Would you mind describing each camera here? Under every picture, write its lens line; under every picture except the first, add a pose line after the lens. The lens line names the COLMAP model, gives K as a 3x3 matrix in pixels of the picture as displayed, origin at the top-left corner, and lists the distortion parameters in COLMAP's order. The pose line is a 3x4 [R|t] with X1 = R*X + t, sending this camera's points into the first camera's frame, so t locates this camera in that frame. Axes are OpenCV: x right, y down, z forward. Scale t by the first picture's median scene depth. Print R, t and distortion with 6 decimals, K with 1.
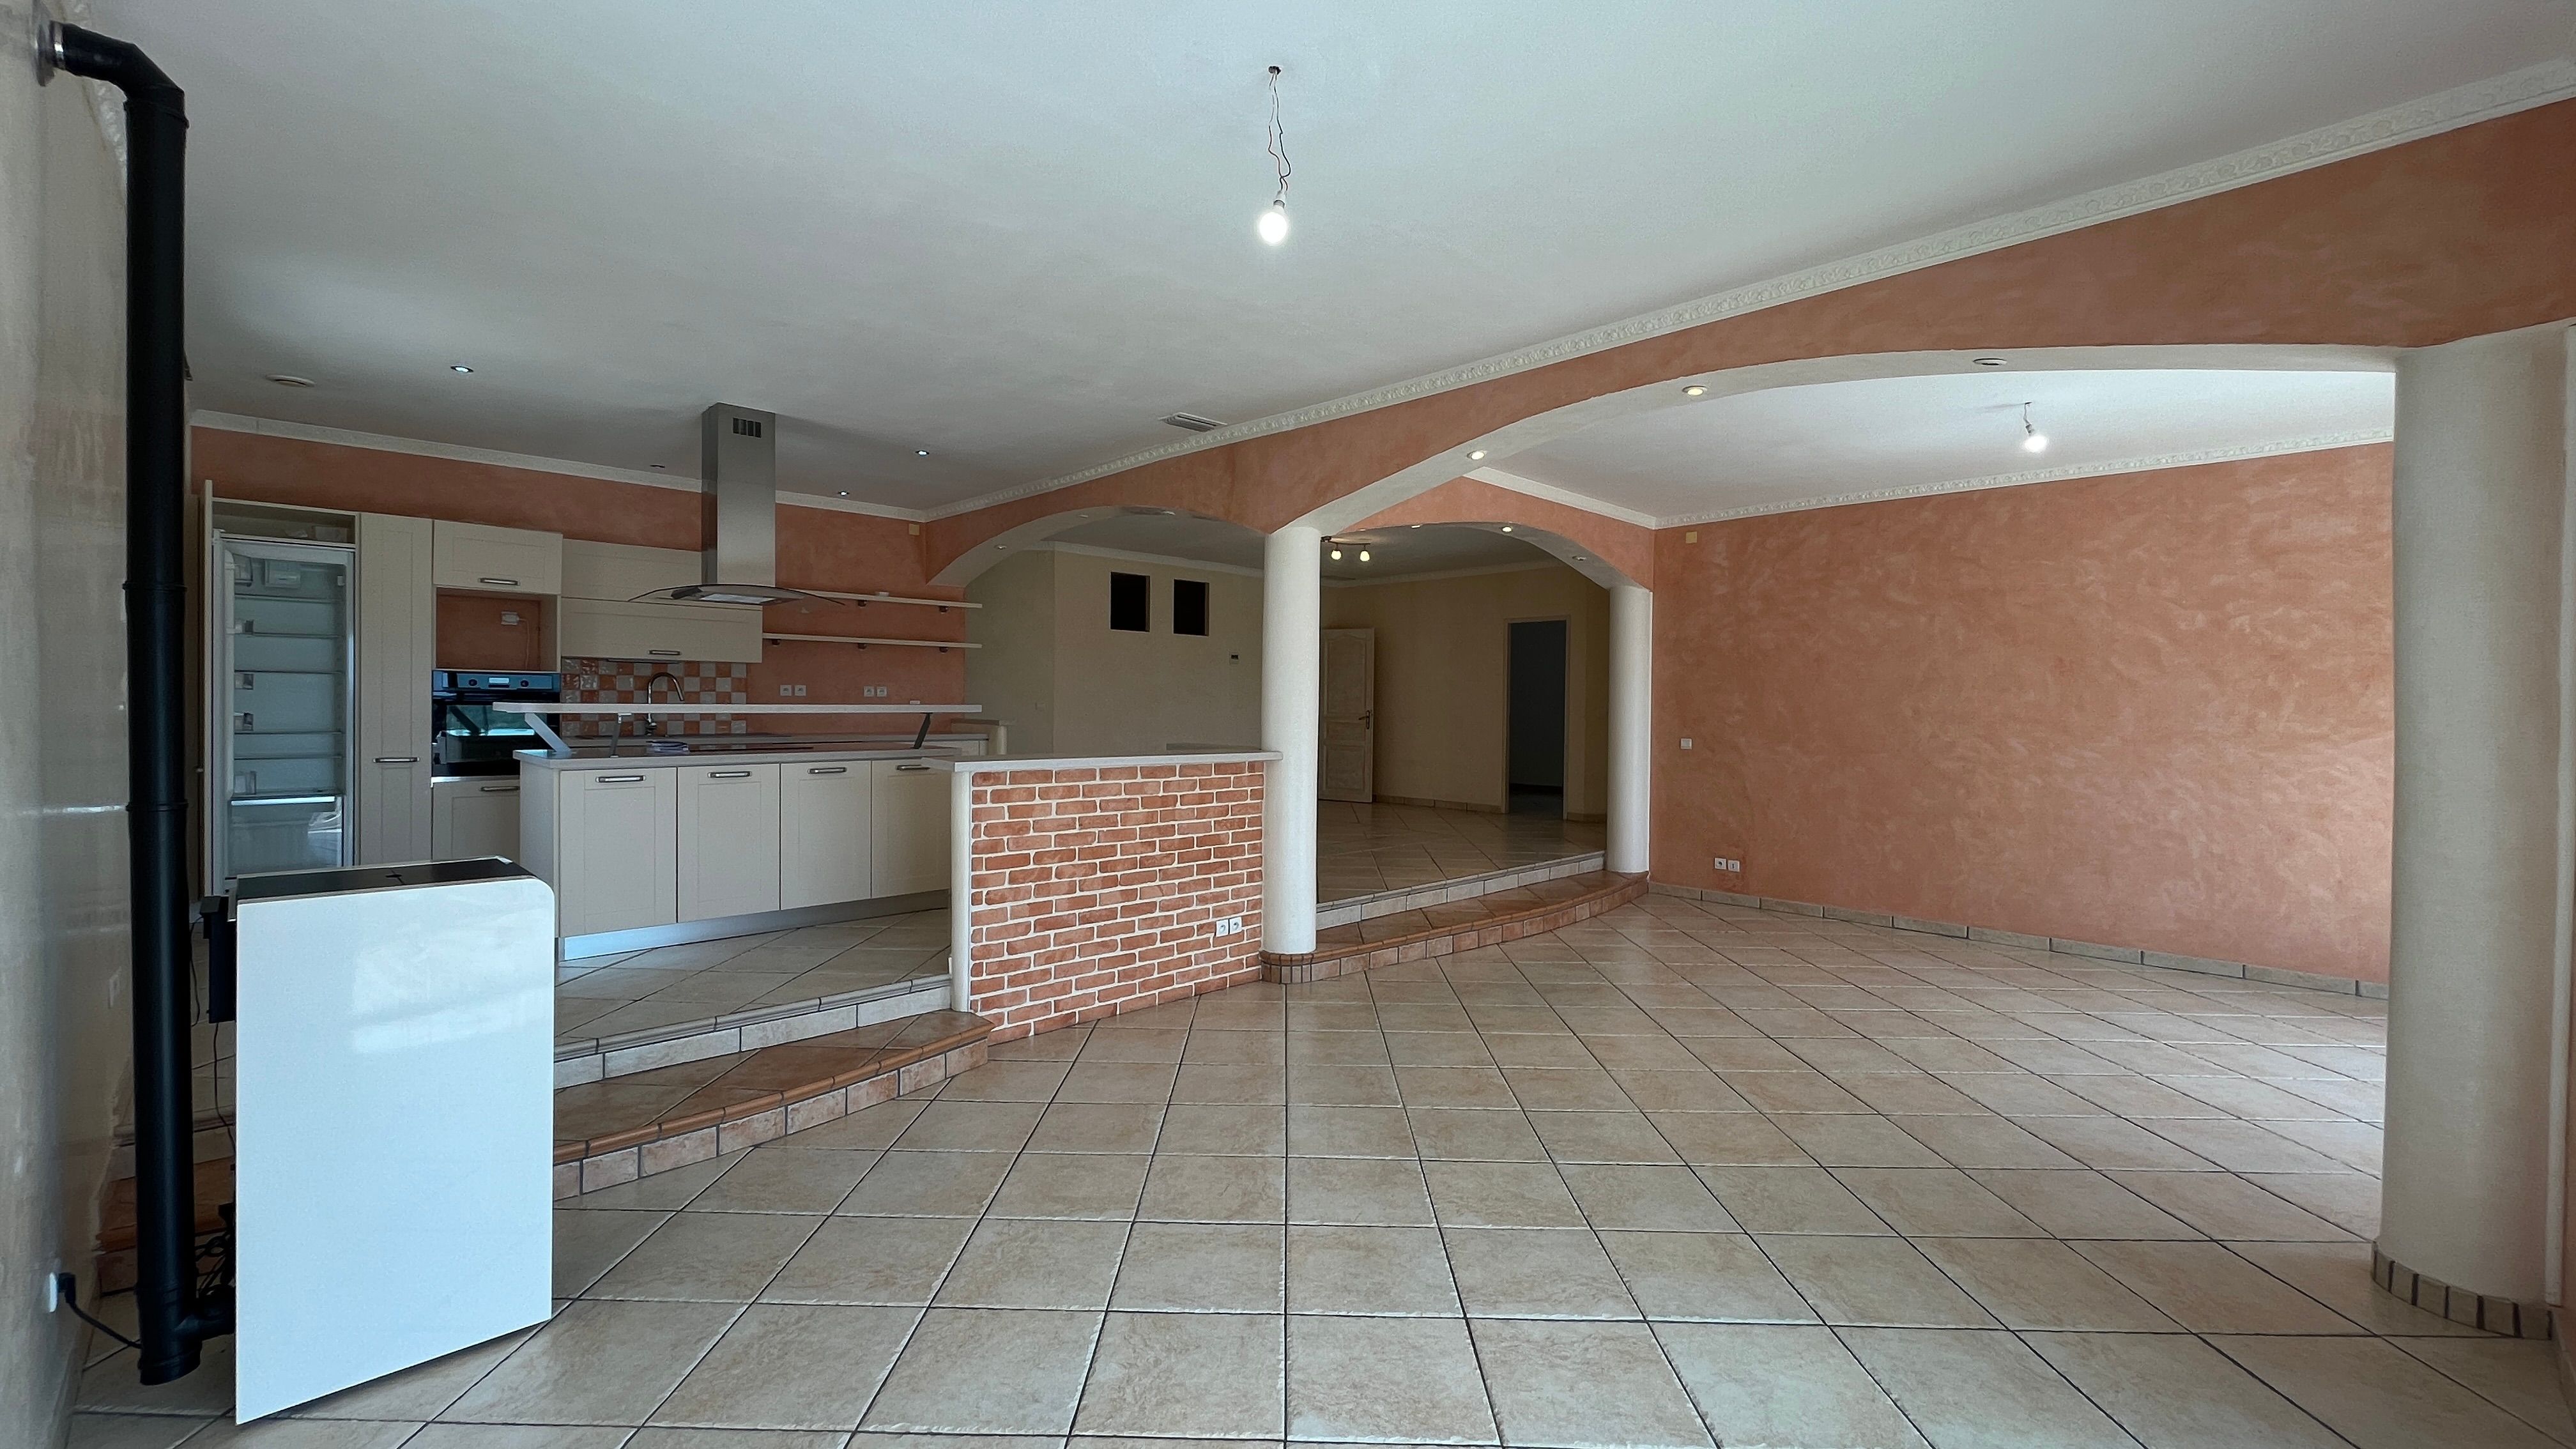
lens RADIAL K [[1046.9, 0, 1280.0], [0, 1046.9, 721.5], [0, 0, 1]] dist [0.002849, -0.000463]
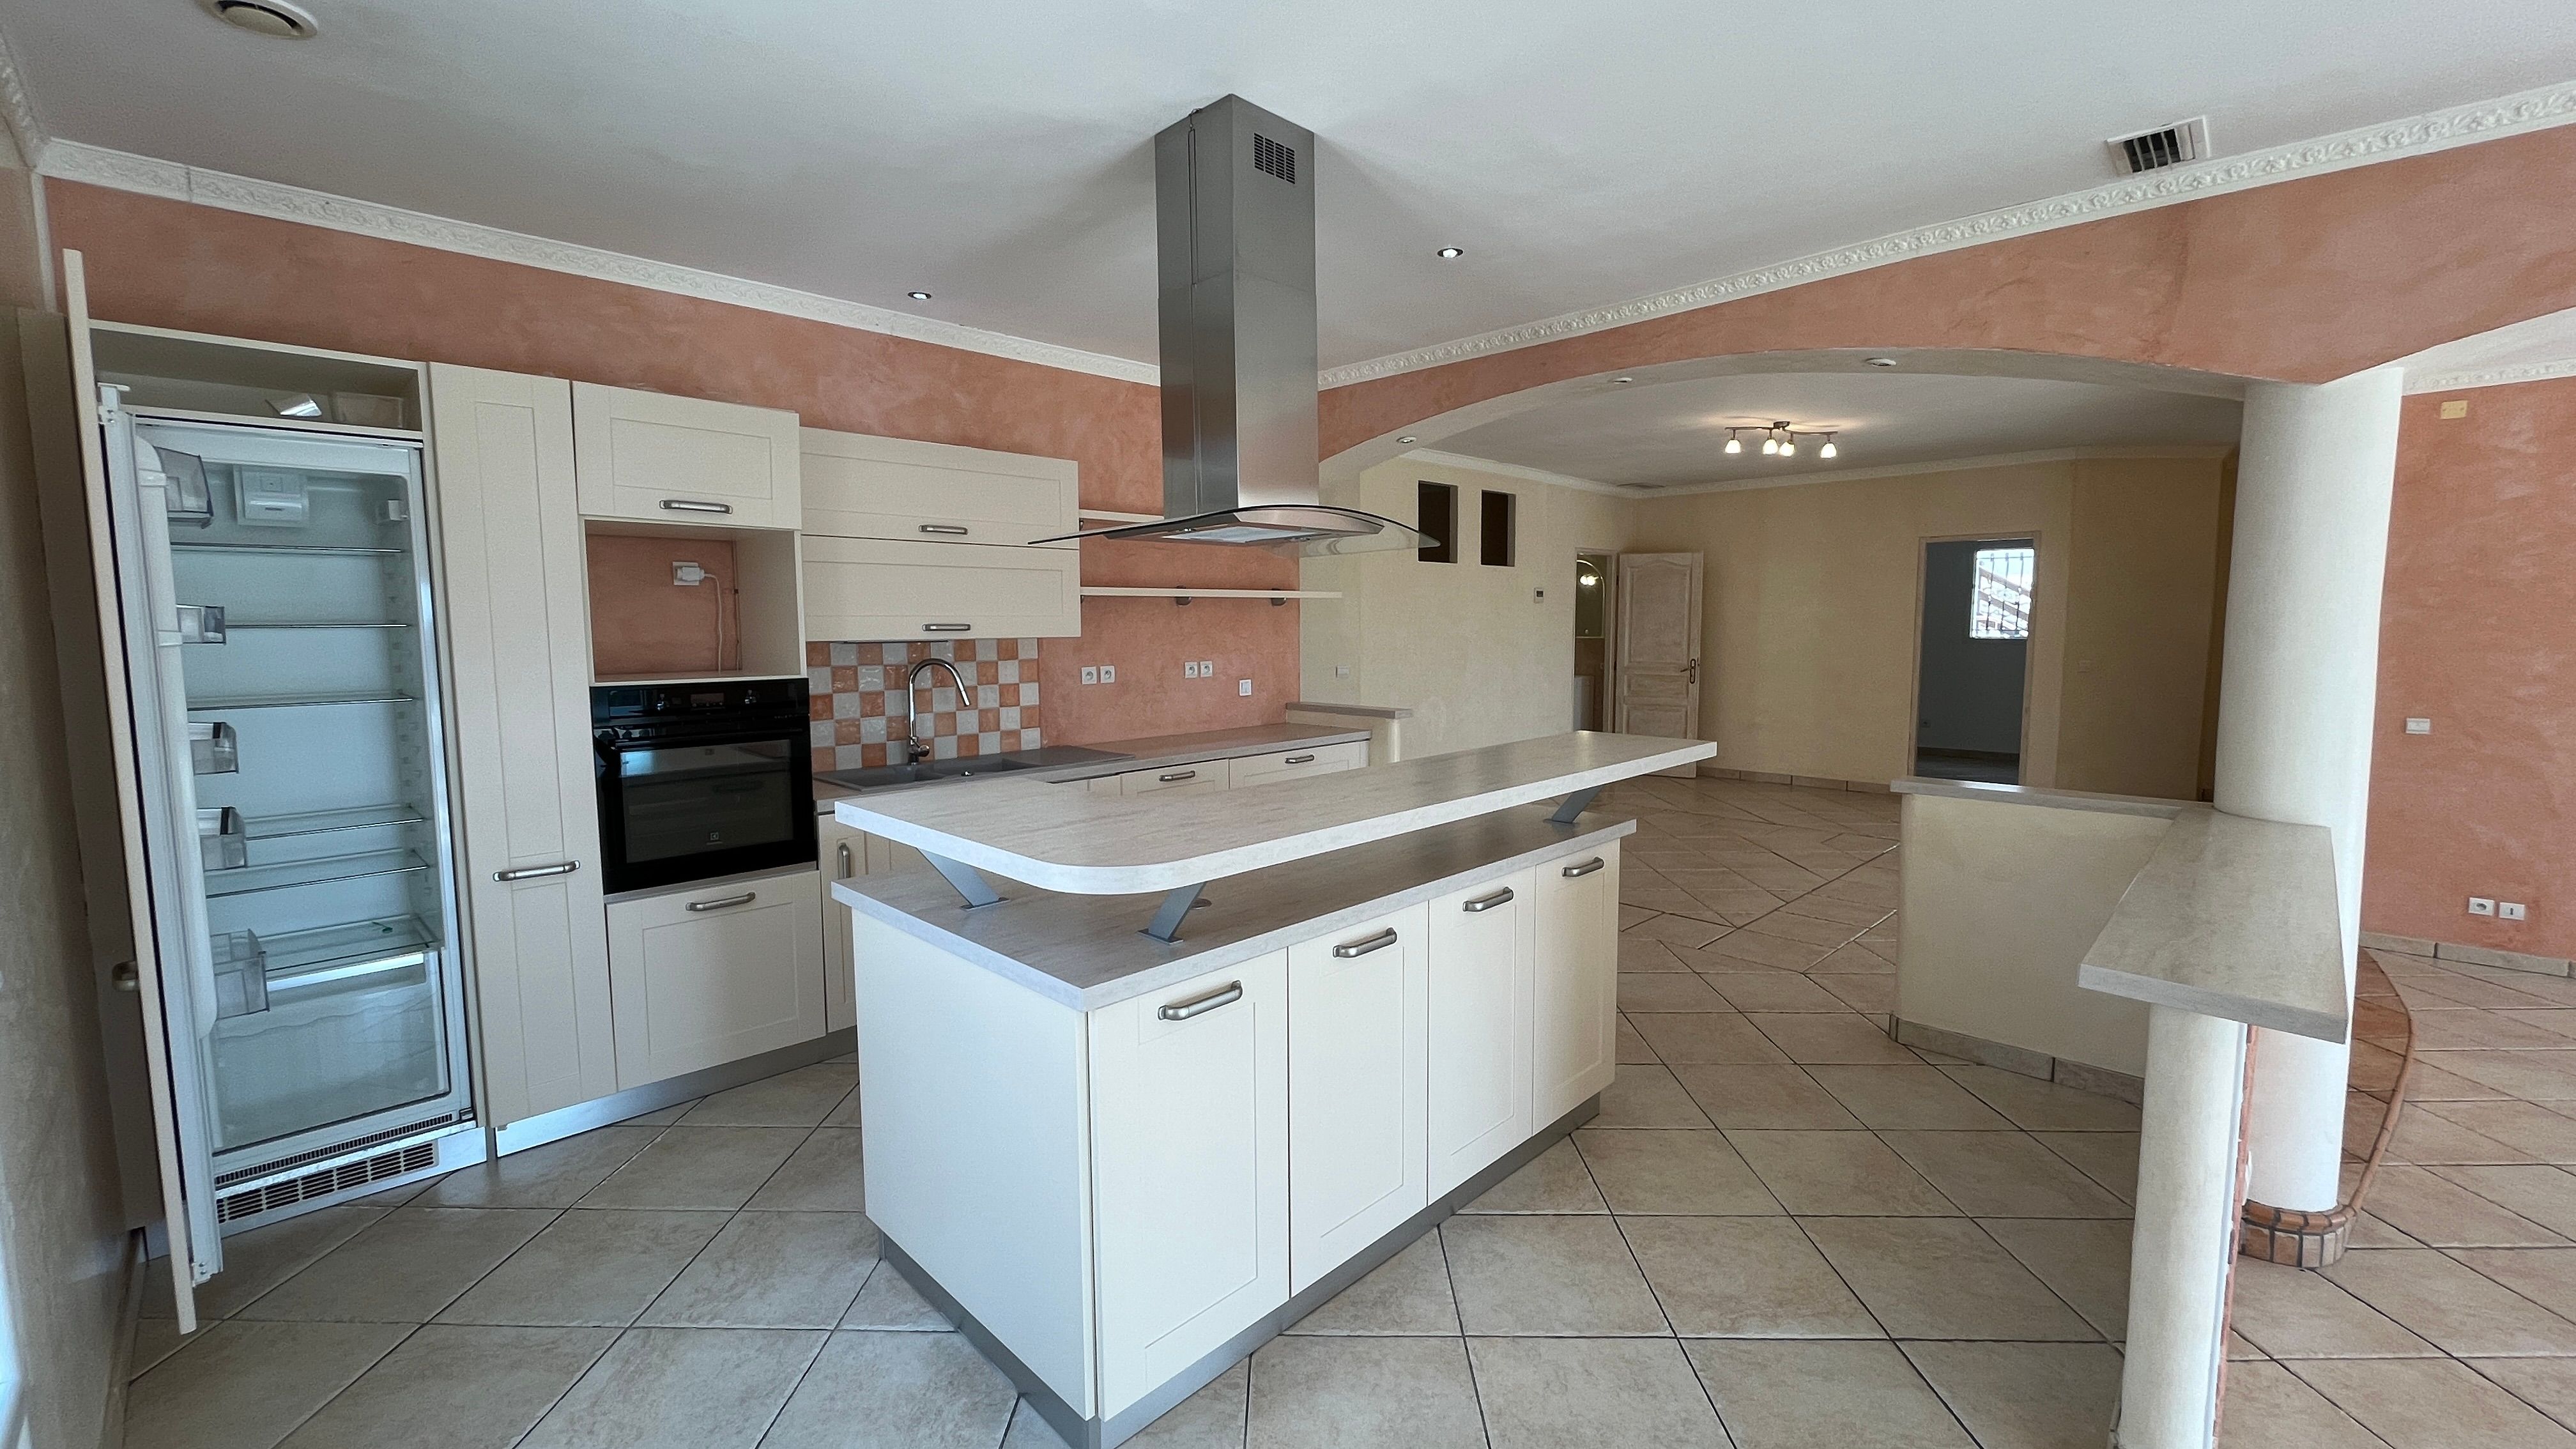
lens RADIAL K [[1046.9, 0, 1283.2], [0, 1046.9, 720.1], [0, 0, 1]] dist [0.002849, -0.000463]
pose [[0.999631, -0.019028, 0.019367, -0.503748], [0.017445, 0.996732, 0.078874, -0.069453], [-0.020804, -0.078507, 0.996696, 0.508441]]
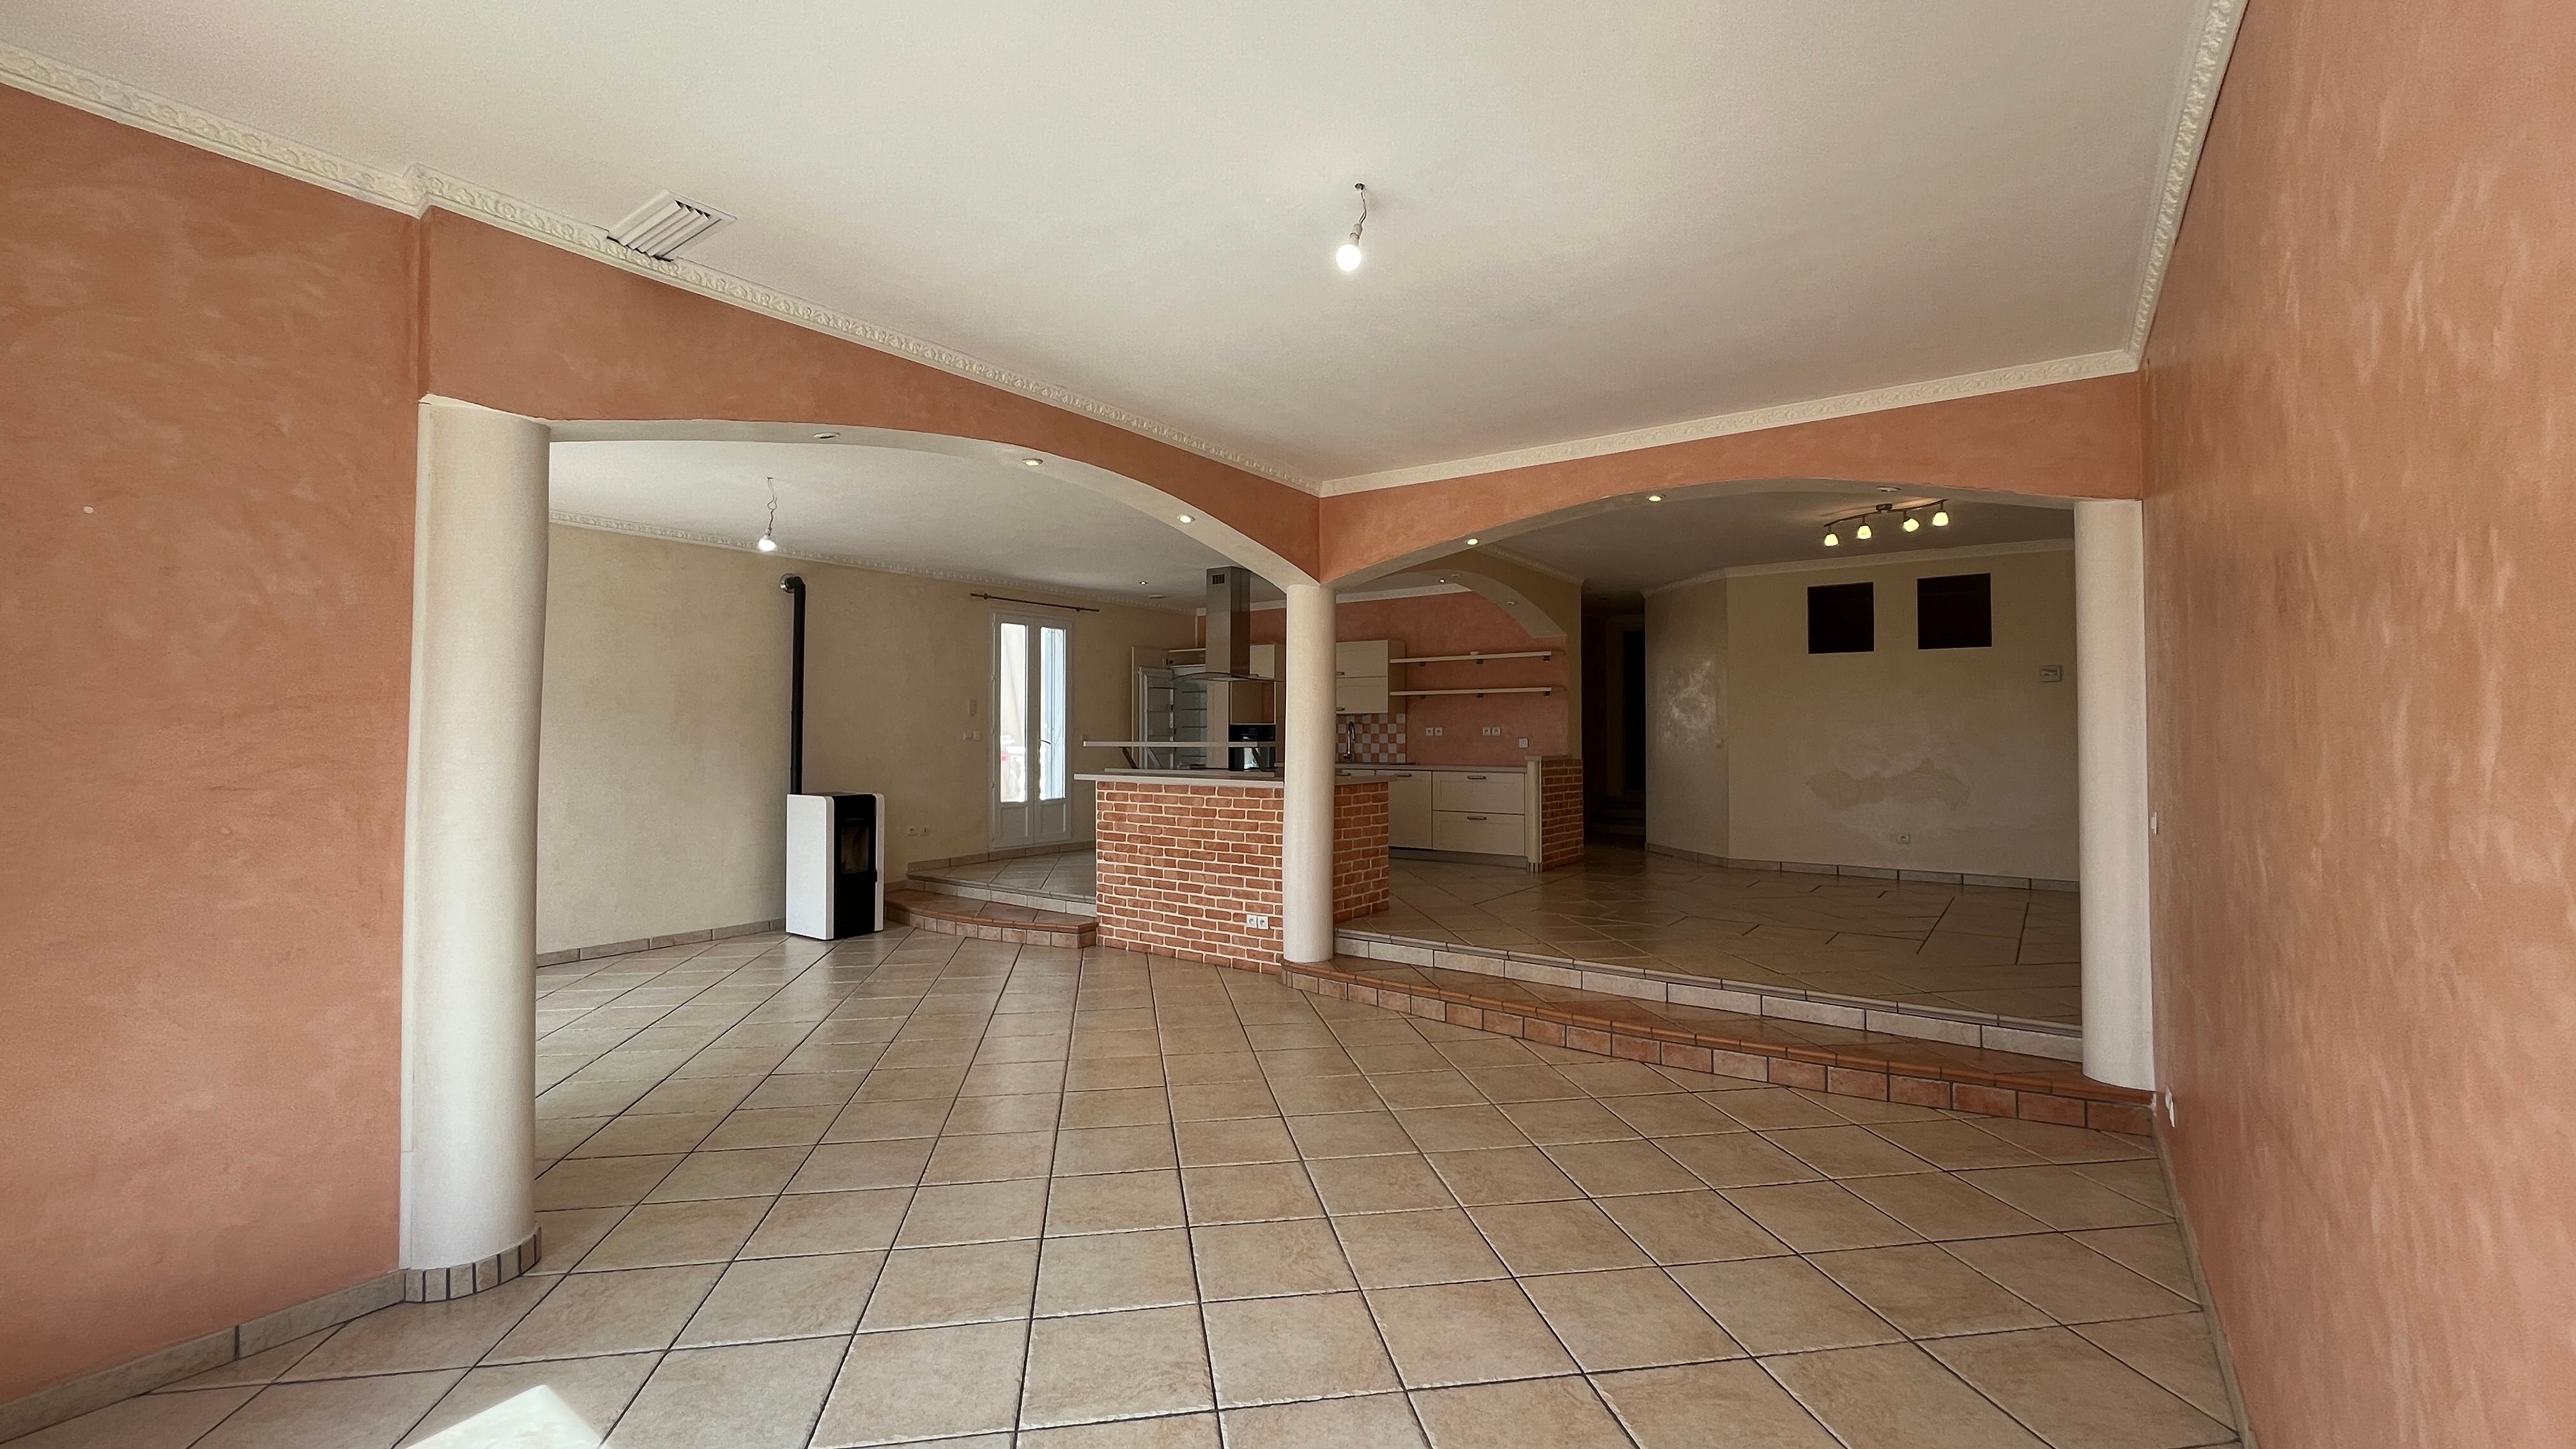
lens RADIAL K [[1046.9, 0, 1275.4], [0, 1046.9, 730.3], [0, 0, 1]] dist [0.002849, -0.000463]
pose [[0.156115, -0.014168, -0.987637, 1.146256], [-0.015237, 0.999744, -0.016750, -0.008028], [0.987621, 0.017664, 0.155859, 0.809062]]
